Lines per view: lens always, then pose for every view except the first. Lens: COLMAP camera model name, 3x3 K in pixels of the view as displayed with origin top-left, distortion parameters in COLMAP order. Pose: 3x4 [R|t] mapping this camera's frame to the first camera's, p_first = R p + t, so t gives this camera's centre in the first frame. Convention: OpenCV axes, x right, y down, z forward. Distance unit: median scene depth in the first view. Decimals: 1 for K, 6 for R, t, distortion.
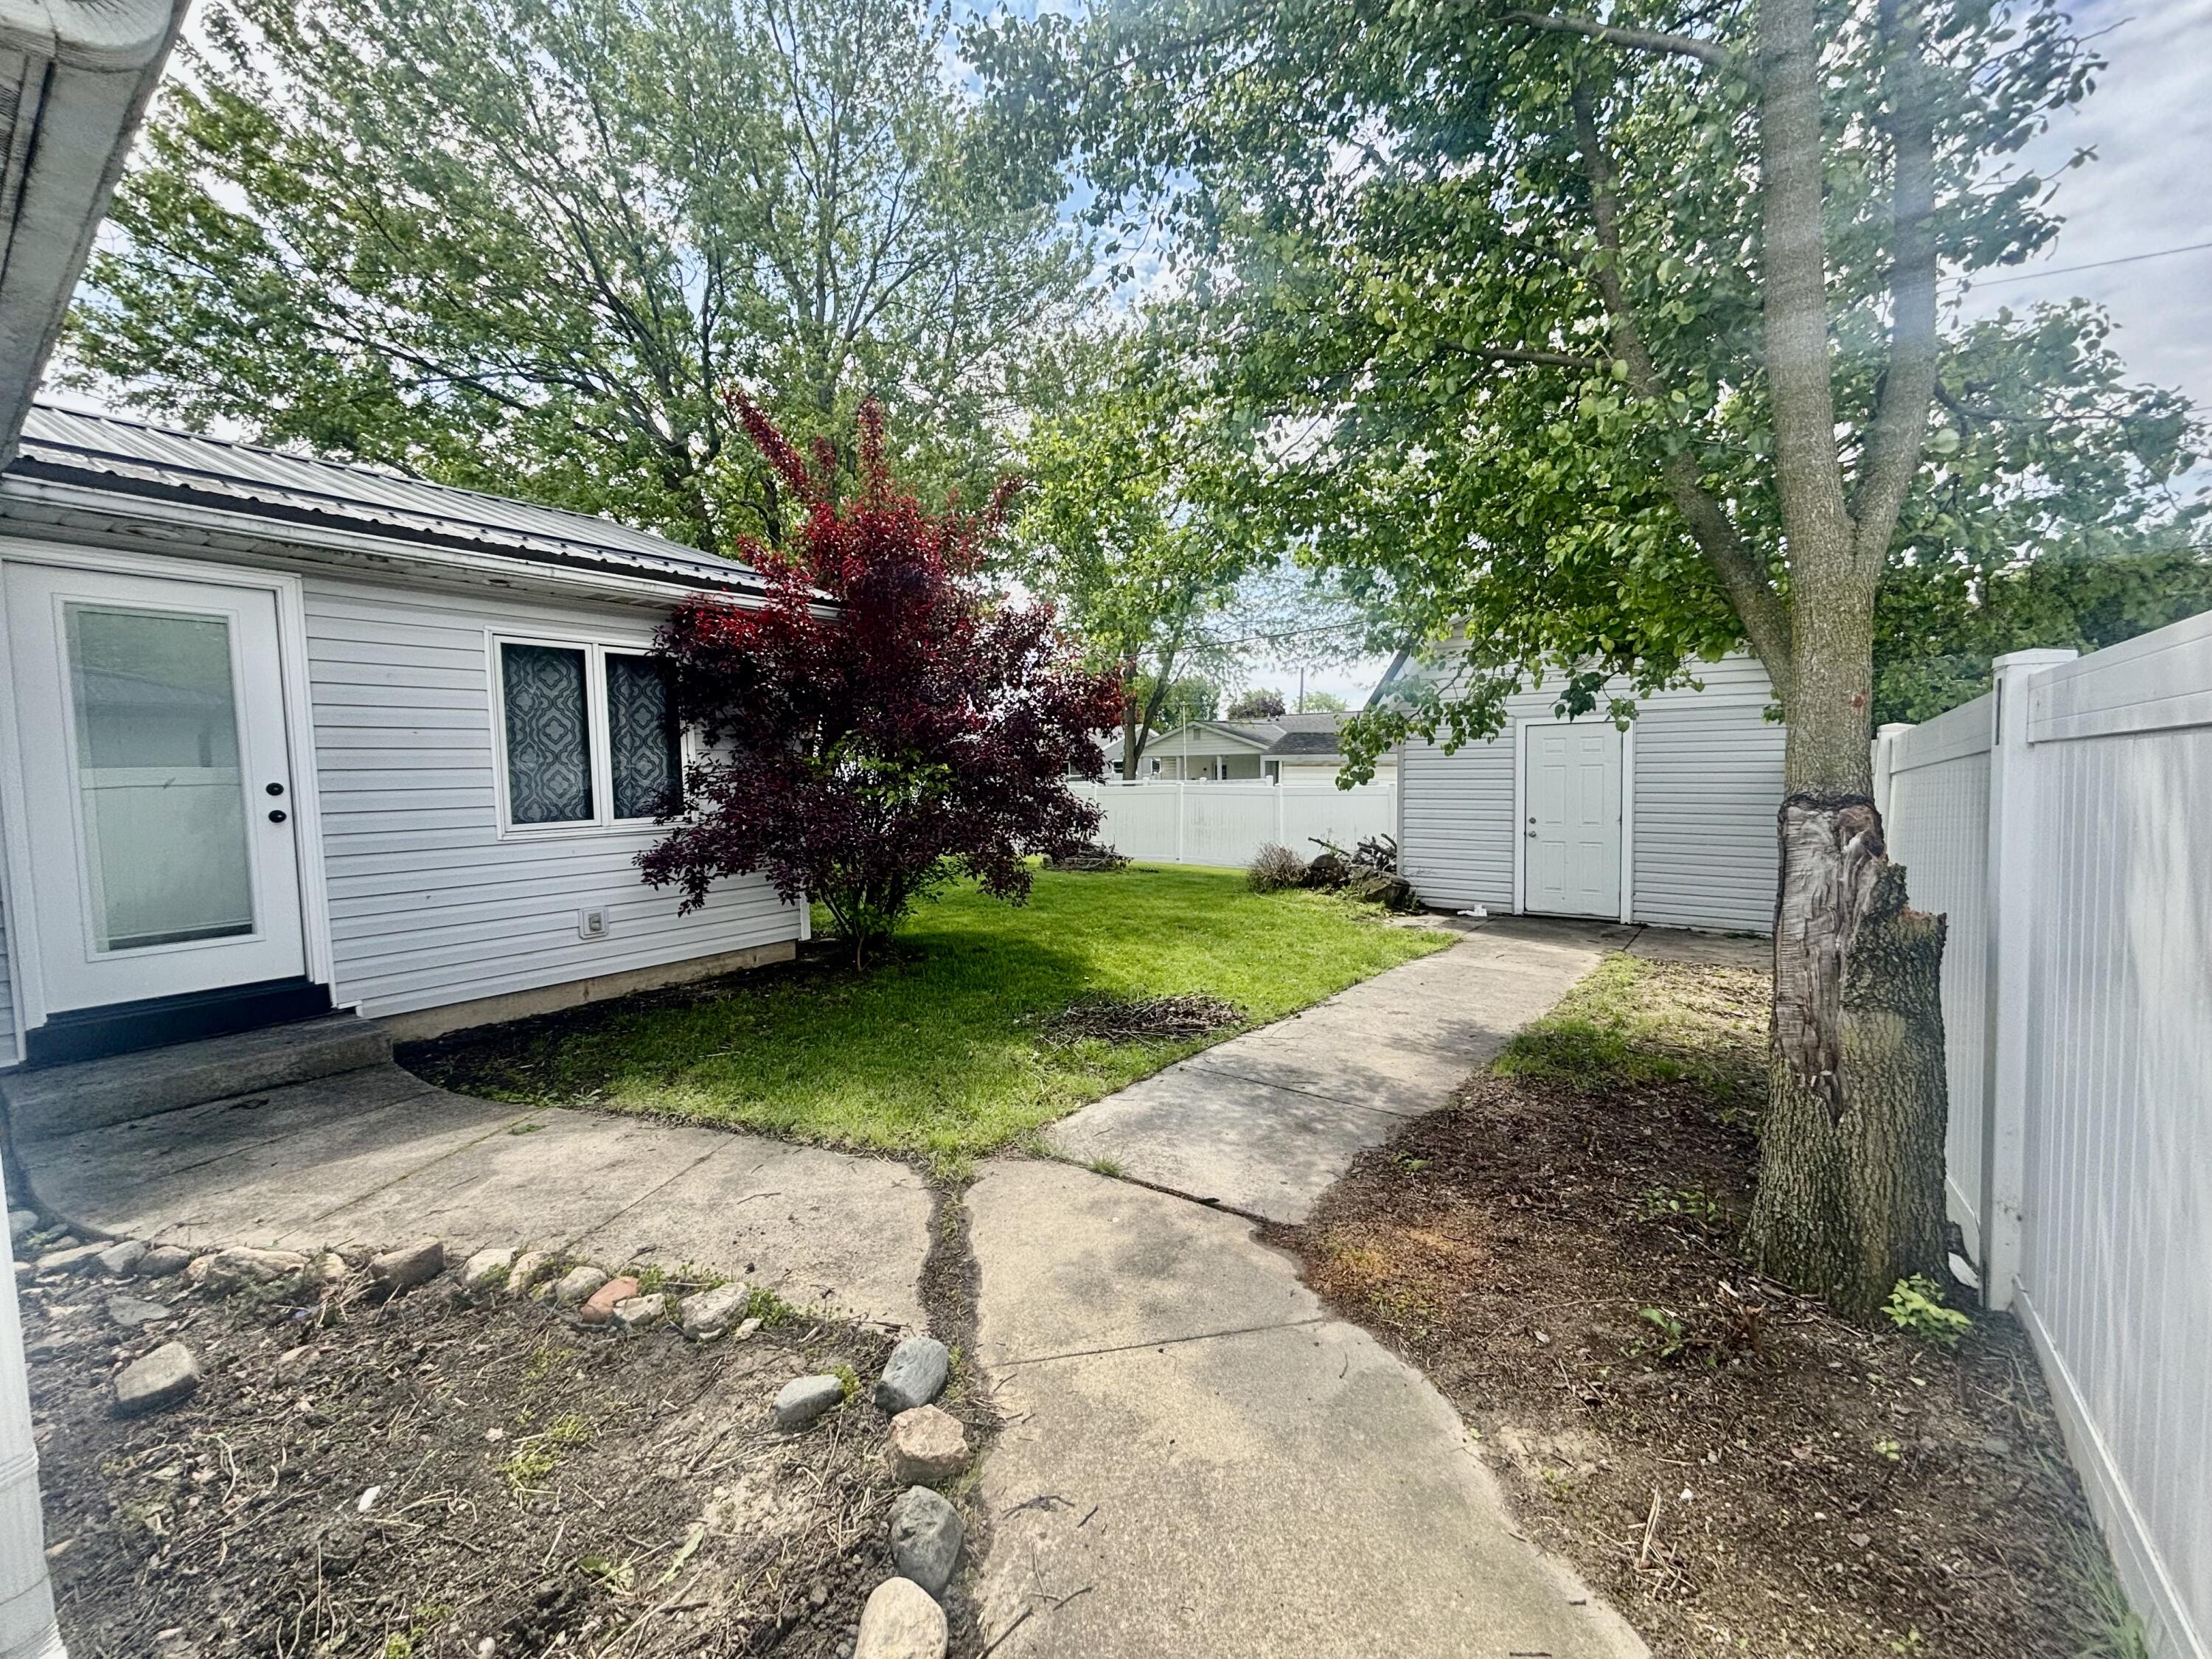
lens RADIAL K [[893.3, 0, 1107.3], [0, 893.3, 817.0], [0, 0, 1]] dist [-0.000863, 0.000524]
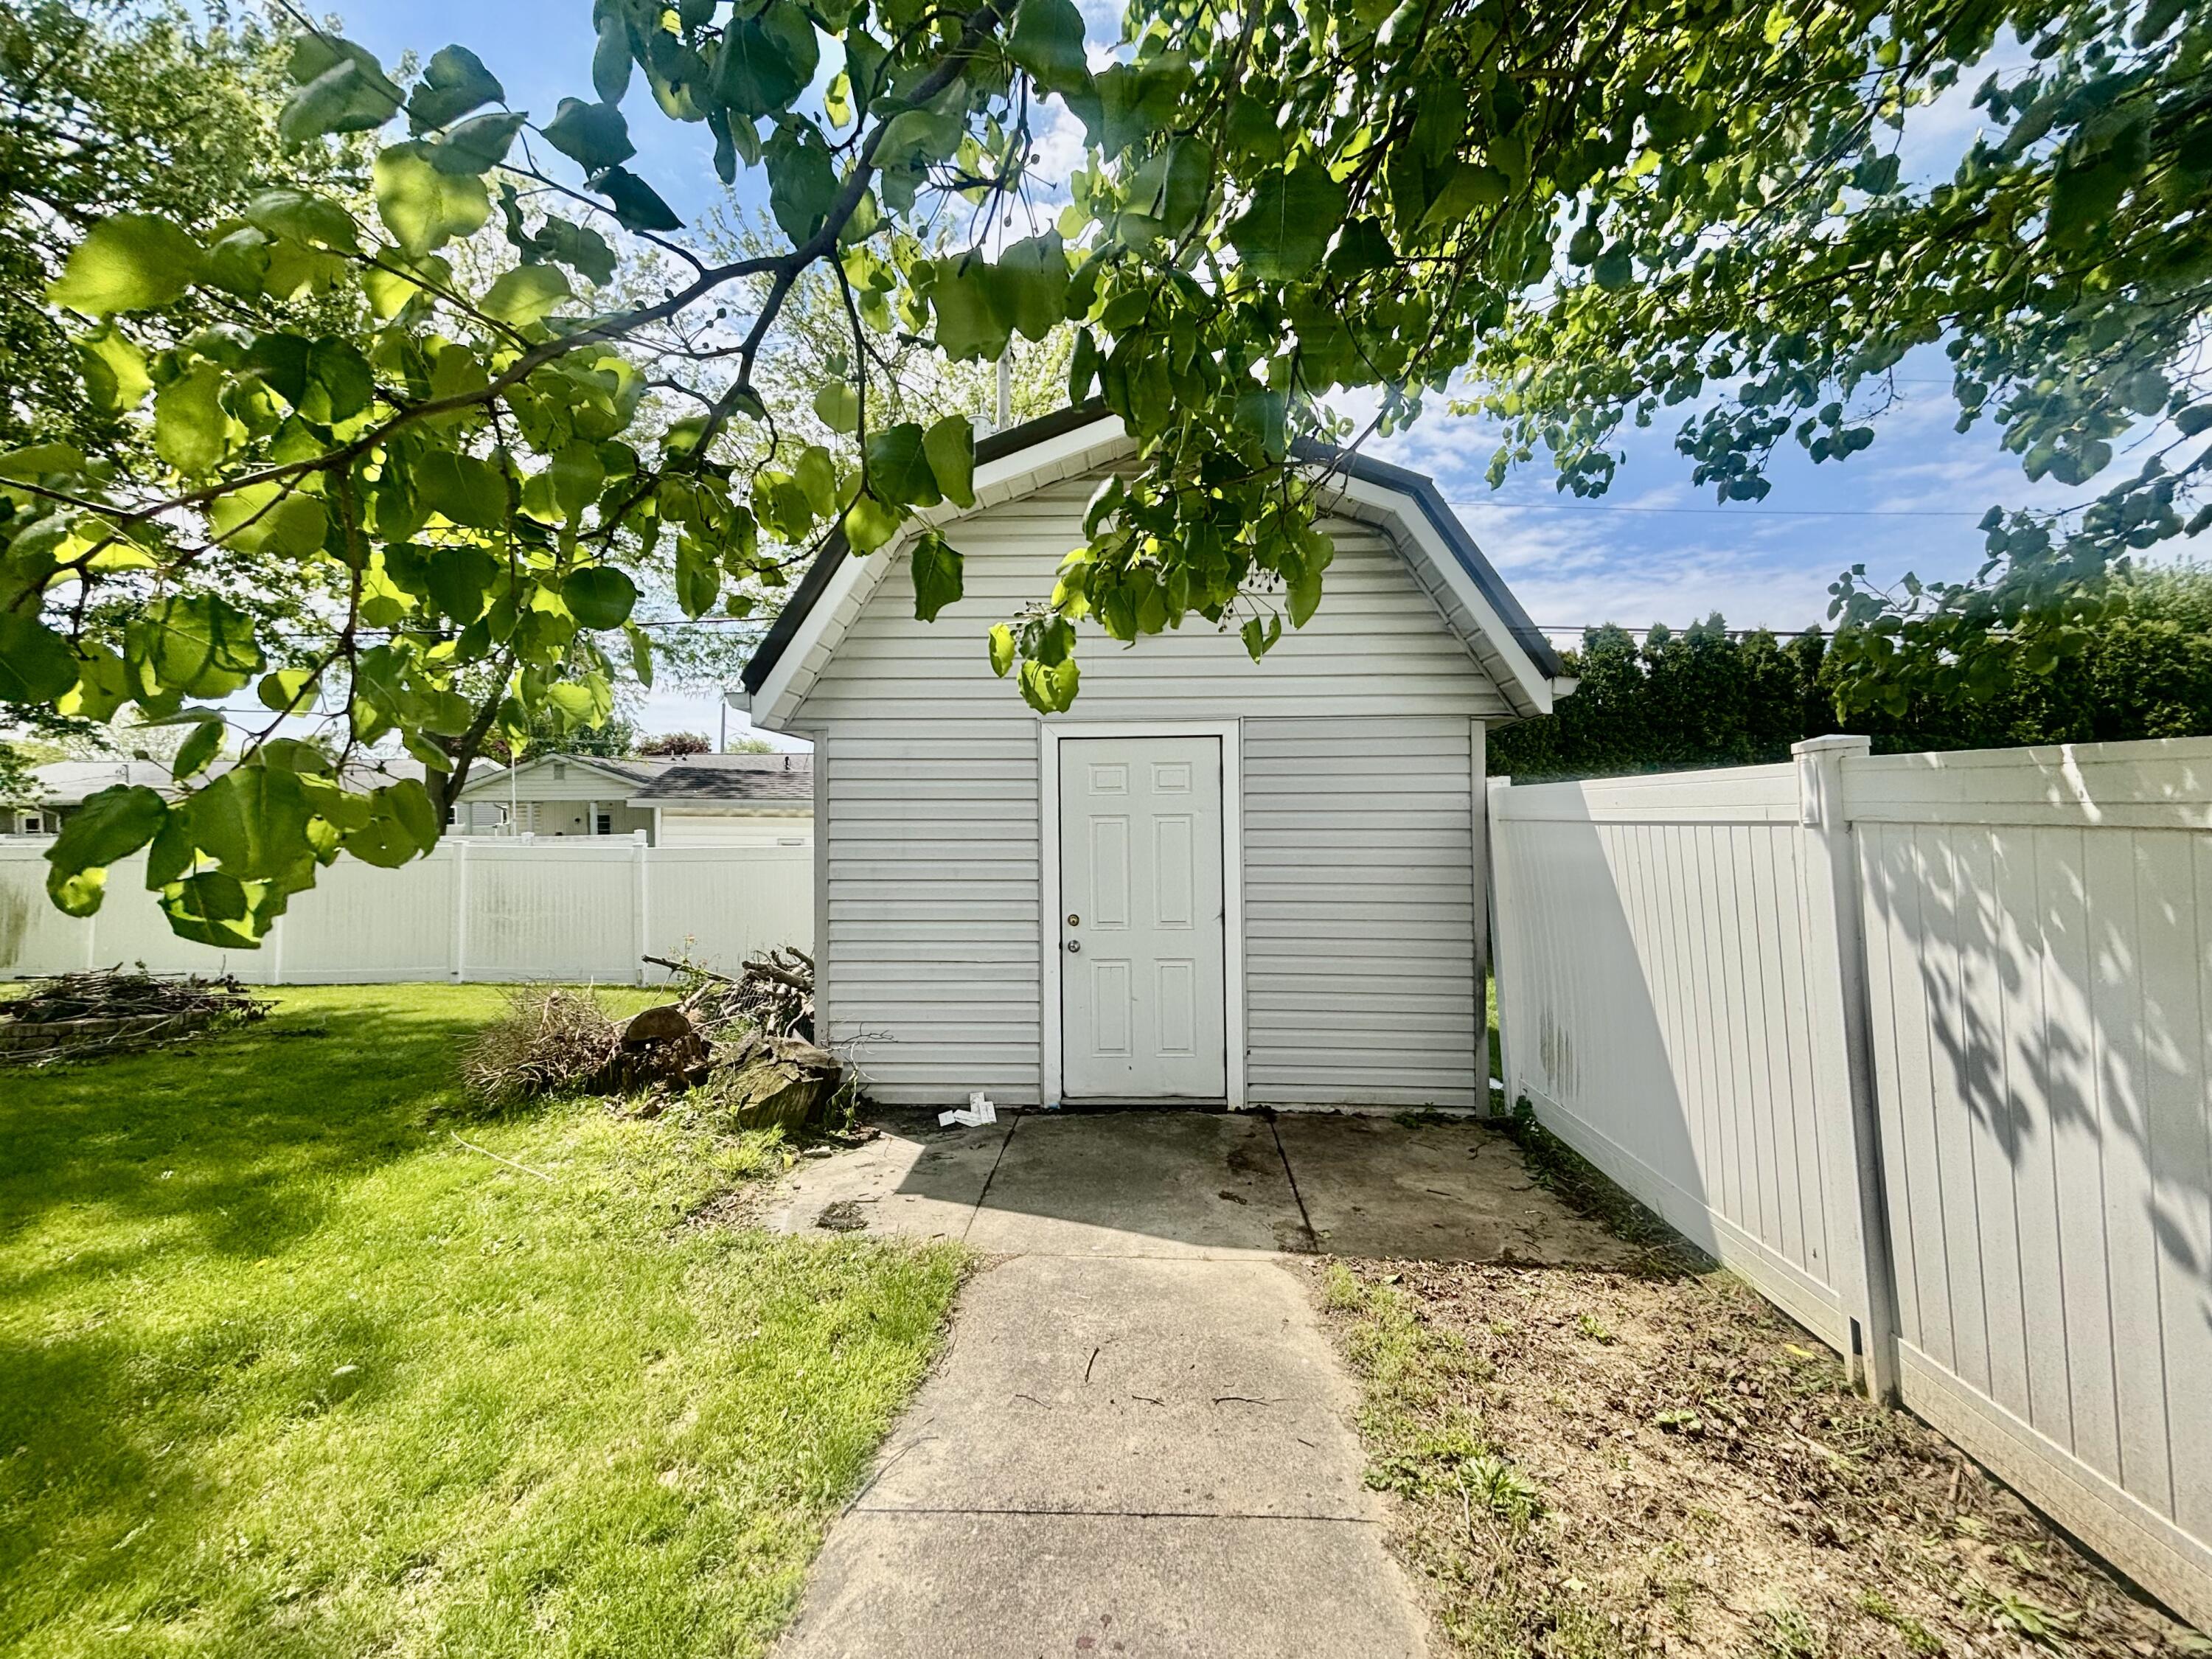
lens RADIAL K [[893.3, 0, 1101.6], [0, 893.3, 819.0], [0, 0, 1]] dist [-0.000863, 0.000524]
pose [[0.827995, 0.010005, 0.560646, 0.192066], [0.022573, 0.998436, -0.051154, -0.027172], [-0.560281, 0.055011, 0.826474, 0.542144]]
